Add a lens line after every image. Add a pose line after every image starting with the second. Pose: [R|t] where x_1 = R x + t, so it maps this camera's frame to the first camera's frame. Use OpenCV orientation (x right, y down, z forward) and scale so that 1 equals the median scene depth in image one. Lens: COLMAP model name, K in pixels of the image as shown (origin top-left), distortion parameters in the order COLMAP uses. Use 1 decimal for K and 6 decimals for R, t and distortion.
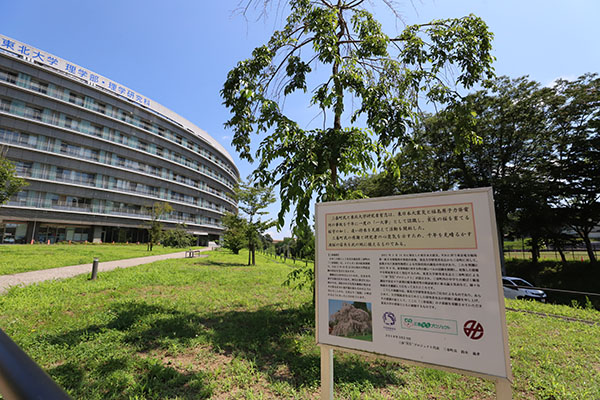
lens RADIAL K [[272.3, 0, 302.6], [0, 272.3, 200.9], [0, 0, 1]] dist [-0.037189, 0.007841]
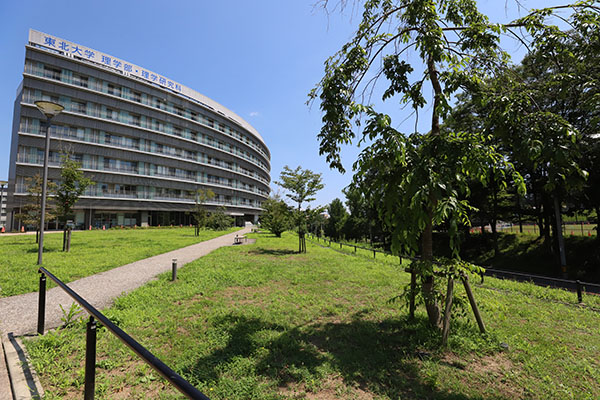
lens RADIAL K [[272.3, 0, 295.7], [0, 272.3, 196.6], [0, 0, 1]] dist [-0.037189, 0.007841]
pose [[0.993415, -0.031181, -0.110249, -0.292918], [0.040370, 0.995805, 0.082118, -0.166920], [0.107226, -0.086028, 0.990506, 0.039032]]
